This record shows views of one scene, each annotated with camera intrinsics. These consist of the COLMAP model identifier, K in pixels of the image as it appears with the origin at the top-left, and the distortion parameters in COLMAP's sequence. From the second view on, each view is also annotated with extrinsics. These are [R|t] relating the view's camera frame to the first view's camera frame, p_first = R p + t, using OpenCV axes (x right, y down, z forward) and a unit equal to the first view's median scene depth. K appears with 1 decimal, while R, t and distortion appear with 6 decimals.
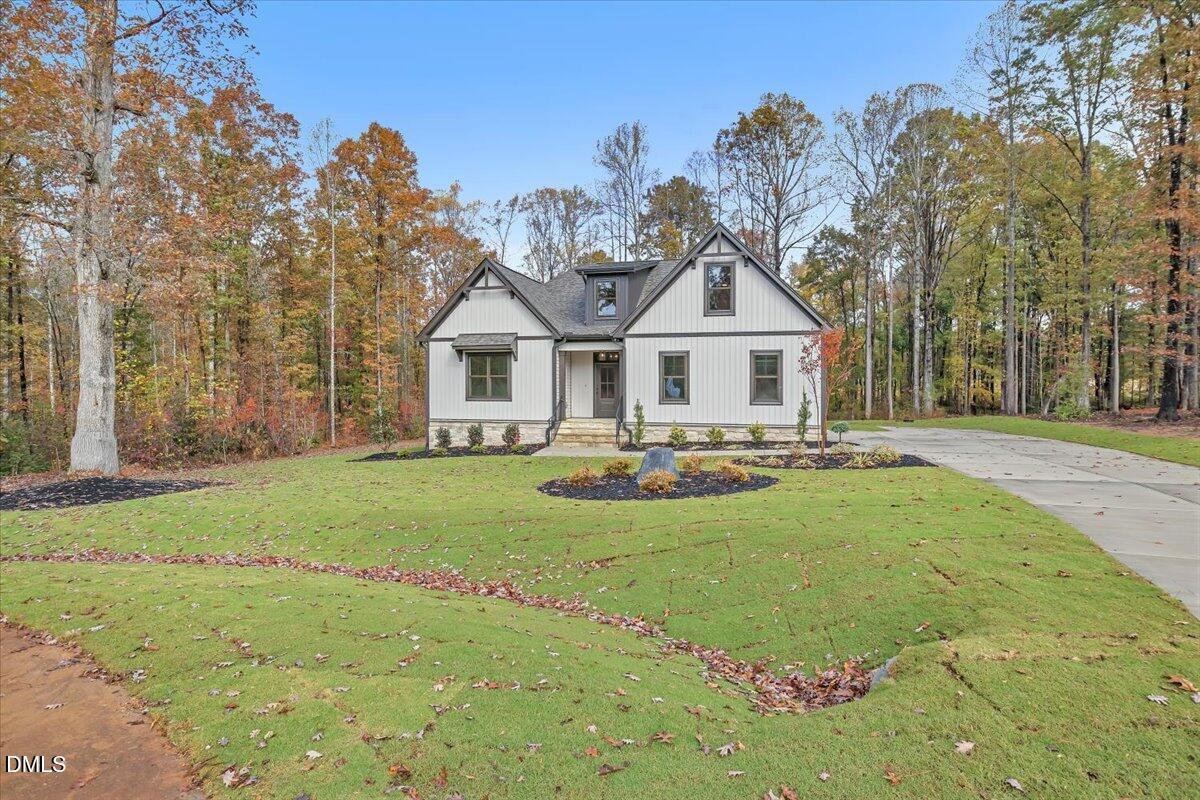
lens RADIAL K [[597.4, 0, 595.1], [0, 597.4, 382.8], [0, 0, 1]] dist [-0.014596, -0.000254]
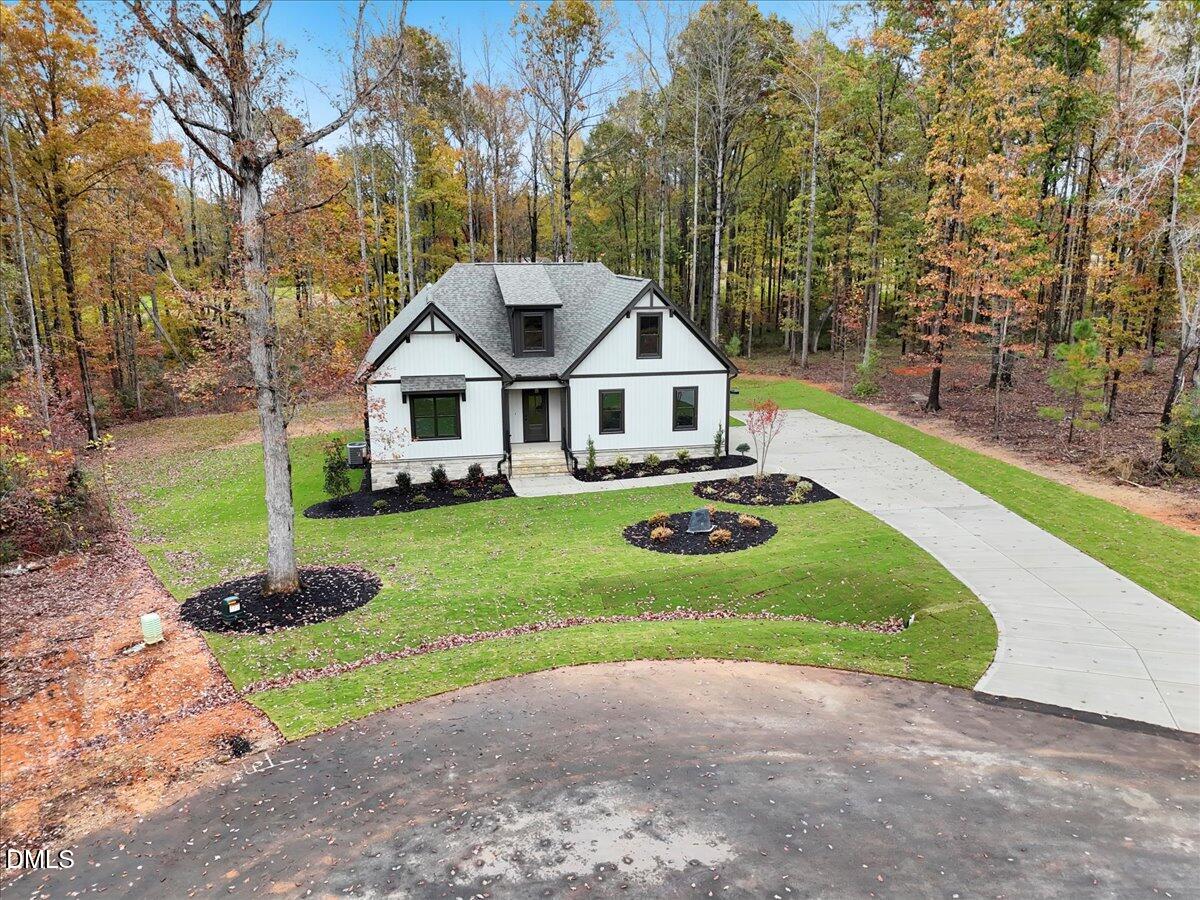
lens RADIAL K [[852.3, 0, 600.0], [0, 852.3, 450.0], [0, 0, 1]] dist [0.038783, -0.002674]
pose [[0.902508, -0.099500, 0.419022, -0.563982], [0.003937, 0.974811, 0.222997, -0.291258], [-0.430656, -0.199607, 0.880166, -0.445473]]
